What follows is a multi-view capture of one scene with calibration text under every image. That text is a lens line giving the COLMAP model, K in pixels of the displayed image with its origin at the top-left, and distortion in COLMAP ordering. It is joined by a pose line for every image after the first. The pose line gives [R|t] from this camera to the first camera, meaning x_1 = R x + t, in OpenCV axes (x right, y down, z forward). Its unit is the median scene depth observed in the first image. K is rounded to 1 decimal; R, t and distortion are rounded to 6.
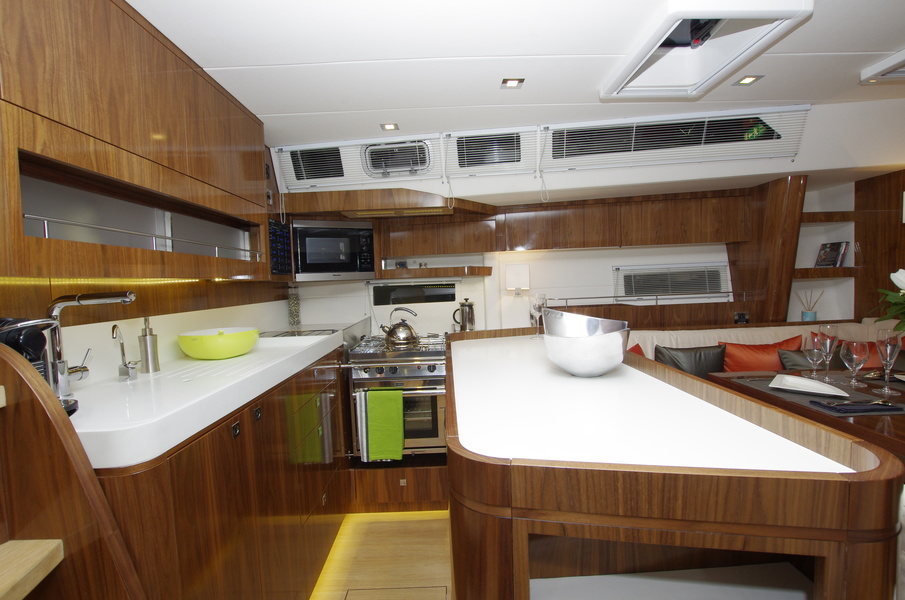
lens RADIAL K [[401.9, 0, 451.6], [0, 401.9, 303.3], [0, 0, 1]] dist [-0.021371, 0.001146]
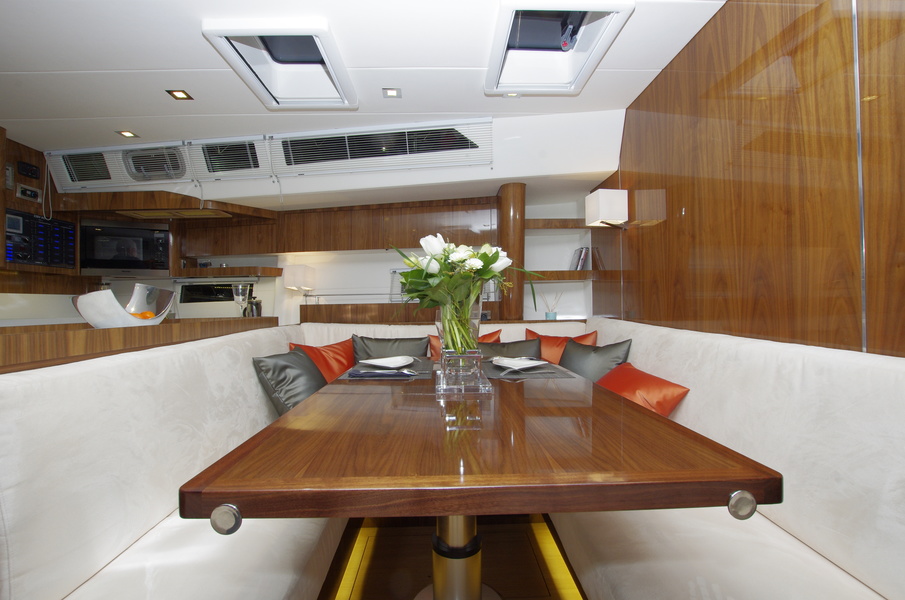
lens RADIAL K [[401.9, 0, 450.2], [0, 401.9, 302.7], [0, 0, 1]] dist [-0.021371, 0.001146]
pose [[0.999744, 0.020113, 0.010322, 0.654990], [-0.019481, 0.998122, -0.058076, 0.065749], [-0.011471, 0.057860, 0.998259, -0.072957]]
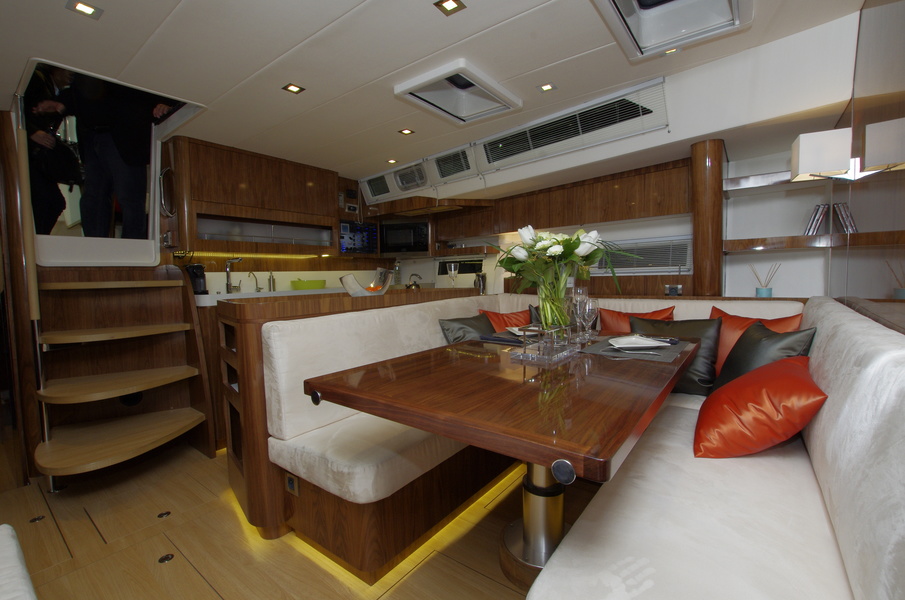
lens RADIAL K [[401.9, 0, 460.0], [0, 401.9, 291.6], [0, 0, 1]] dist [-0.021371, 0.001146]
pose [[0.793159, 0.043218, -0.607479, 0.948503], [-0.037406, 0.999053, 0.022236, 0.036770], [0.607865, 0.005086, 0.794024, -0.108621]]
